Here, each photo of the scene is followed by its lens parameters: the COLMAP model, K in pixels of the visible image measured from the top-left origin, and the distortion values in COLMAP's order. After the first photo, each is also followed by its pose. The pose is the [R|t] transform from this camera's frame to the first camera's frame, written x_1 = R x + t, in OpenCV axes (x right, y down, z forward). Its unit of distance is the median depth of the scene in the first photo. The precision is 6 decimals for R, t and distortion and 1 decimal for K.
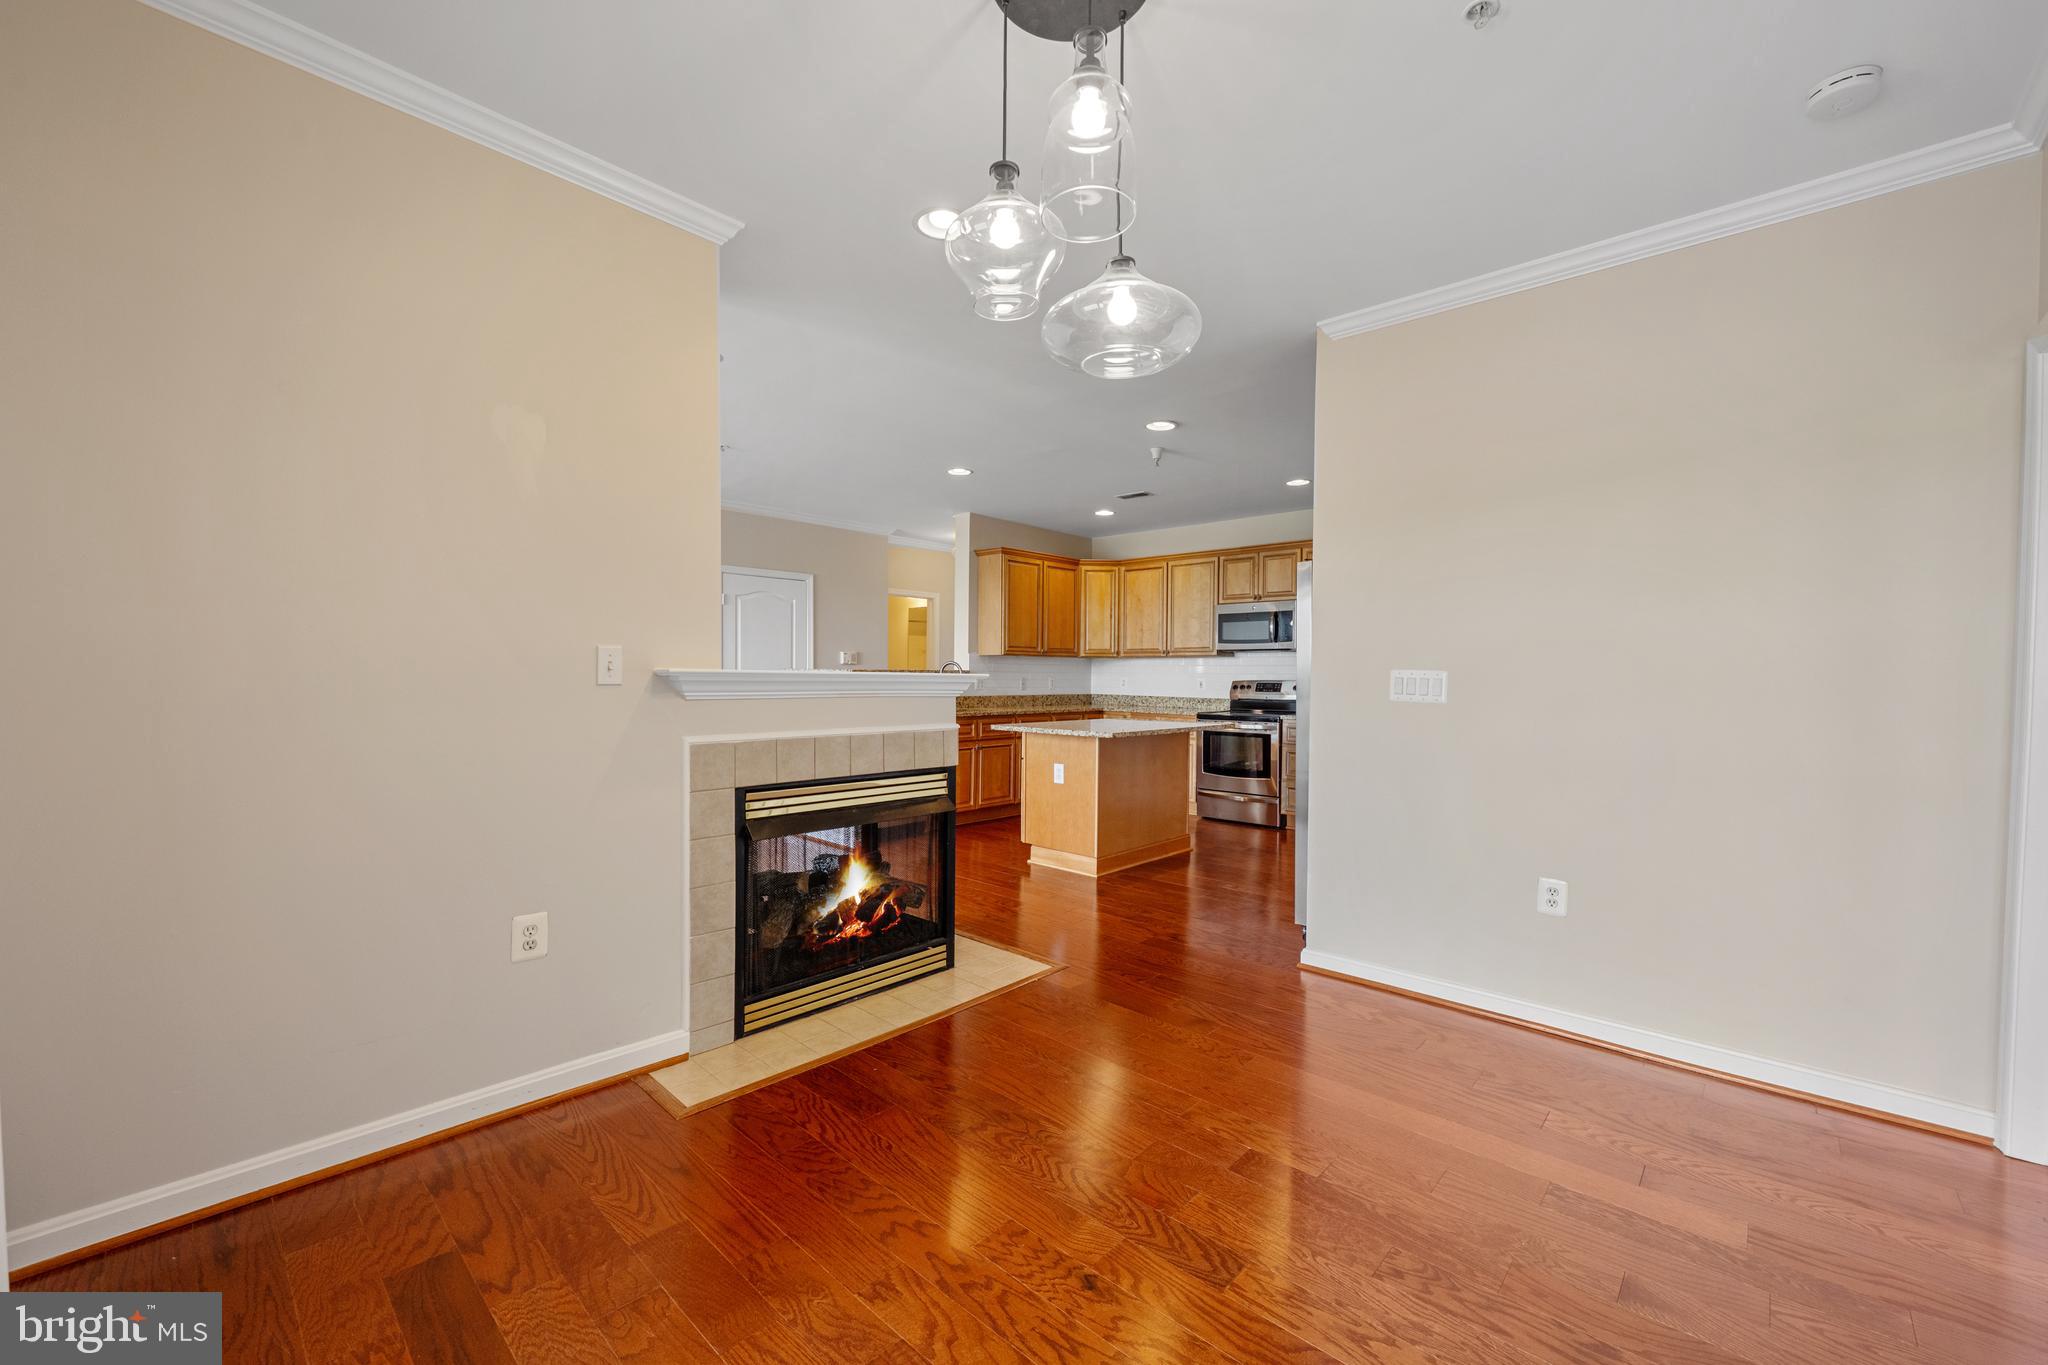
lens RADIAL K [[810.4, 0, 1021.2], [0, 810.4, 687.3], [0, 0, 1]] dist [-0.004278, 0.000042]
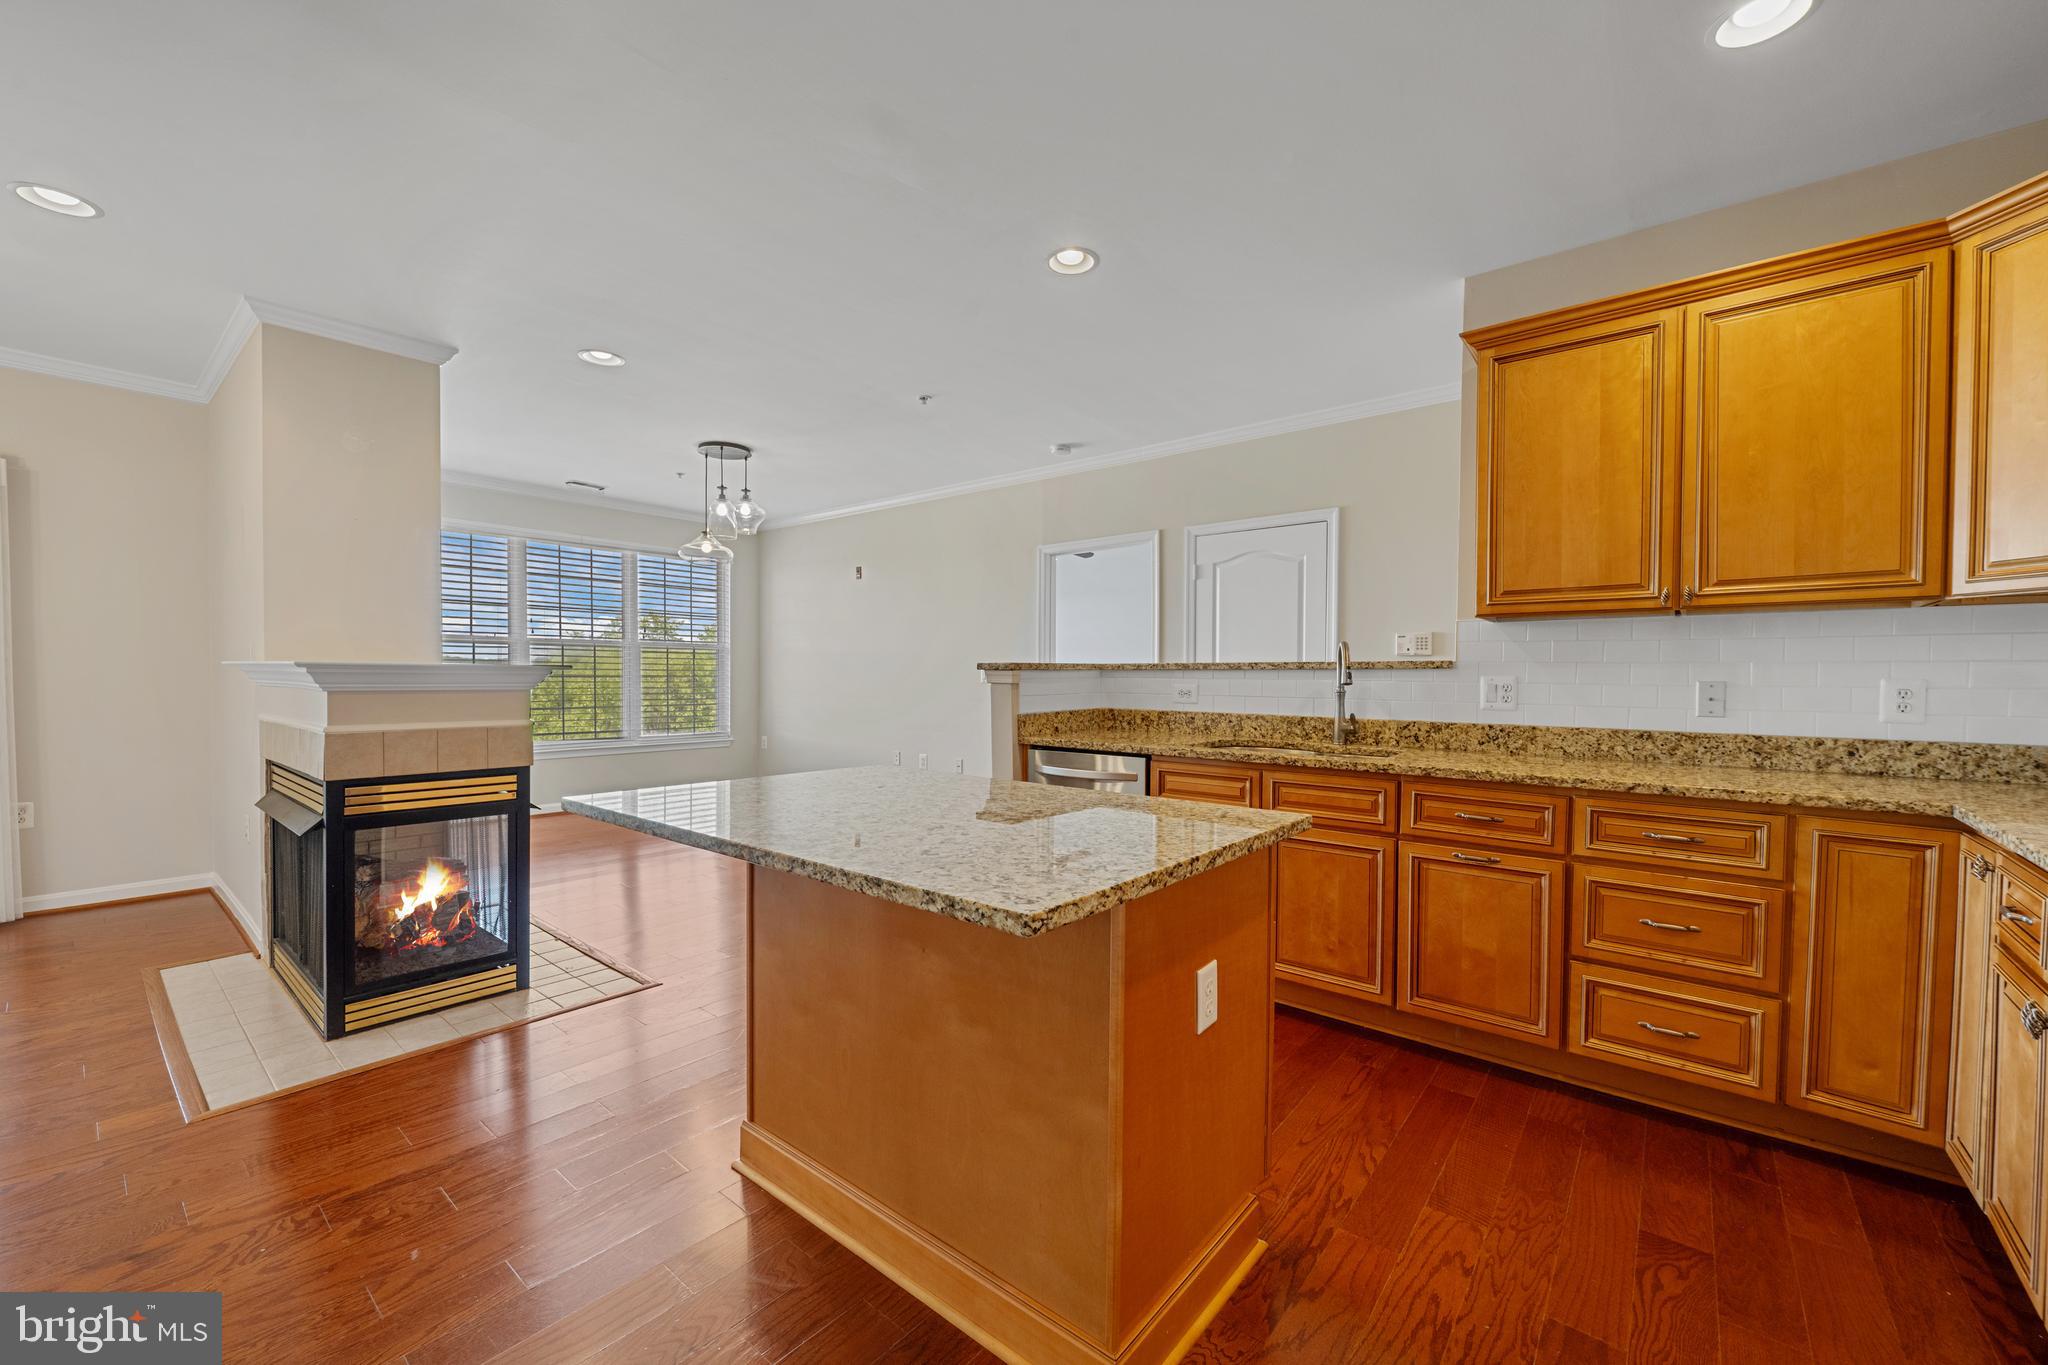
lens RADIAL K [[810.4, 0, 1015.6], [0, 810.4, 694.0], [0, 0, 1]] dist [-0.004278, 0.000042]
pose [[0.058547, 0.015579, -0.998163, 0.343041], [-0.020731, 0.999682, 0.014387, -0.005354], [0.998069, 0.019851, 0.058851, 0.763705]]
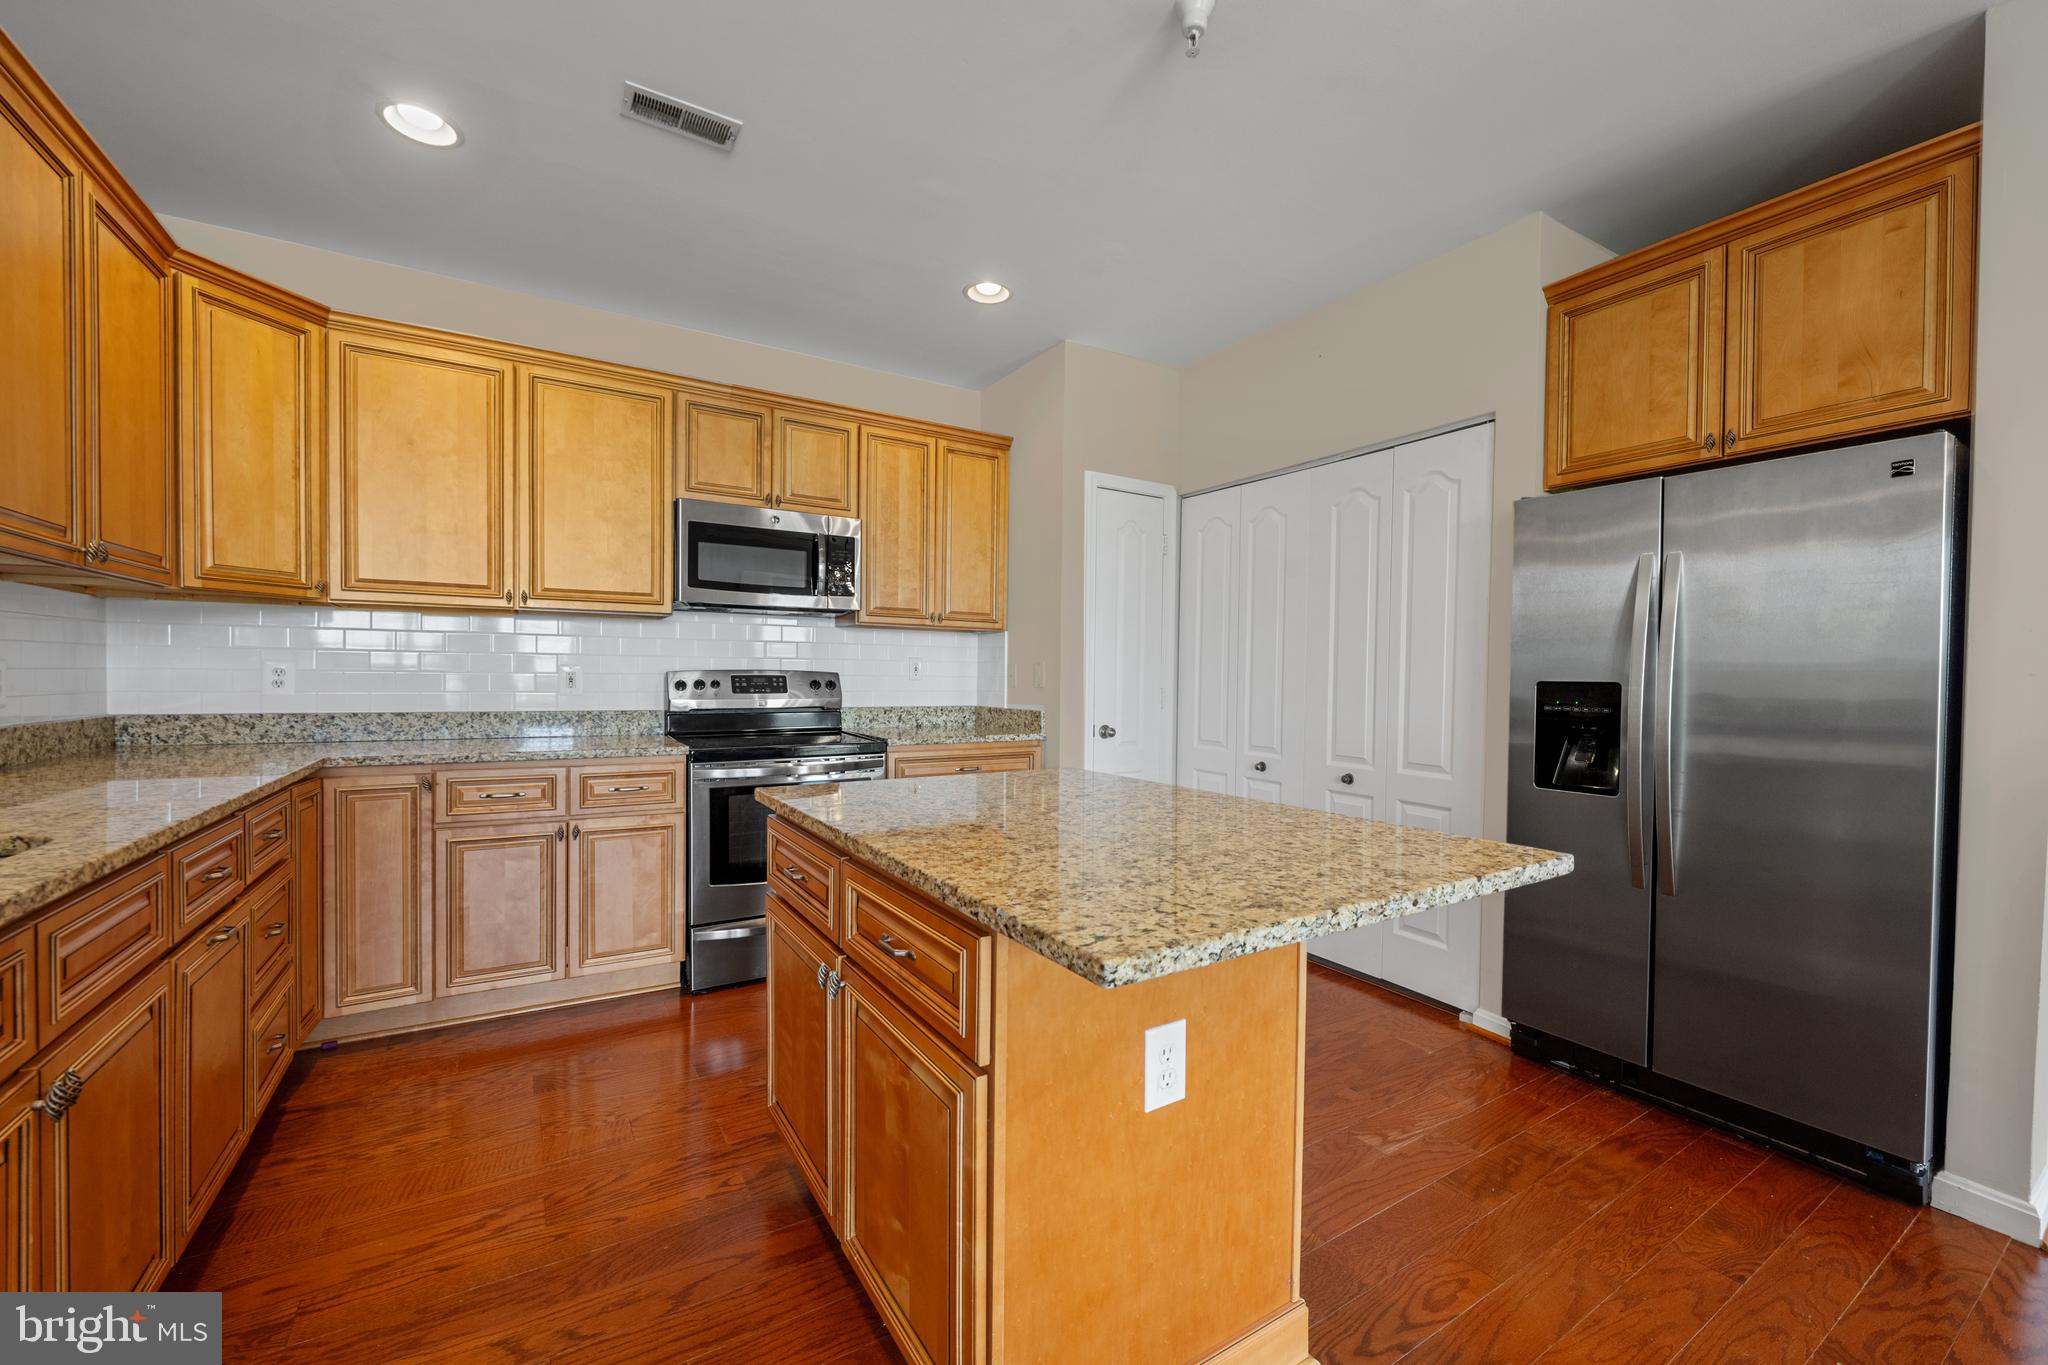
lens RADIAL K [[810.4, 0, 1020.7], [0, 810.4, 692.7], [0, 0, 1]] dist [-0.004278, 0.000042]
pose [[0.262174, -0.028924, 0.964587, -0.139136], [0.006184, 0.999581, 0.028292, -0.007878], [-0.965001, -0.001452, 0.262243, 0.705537]]
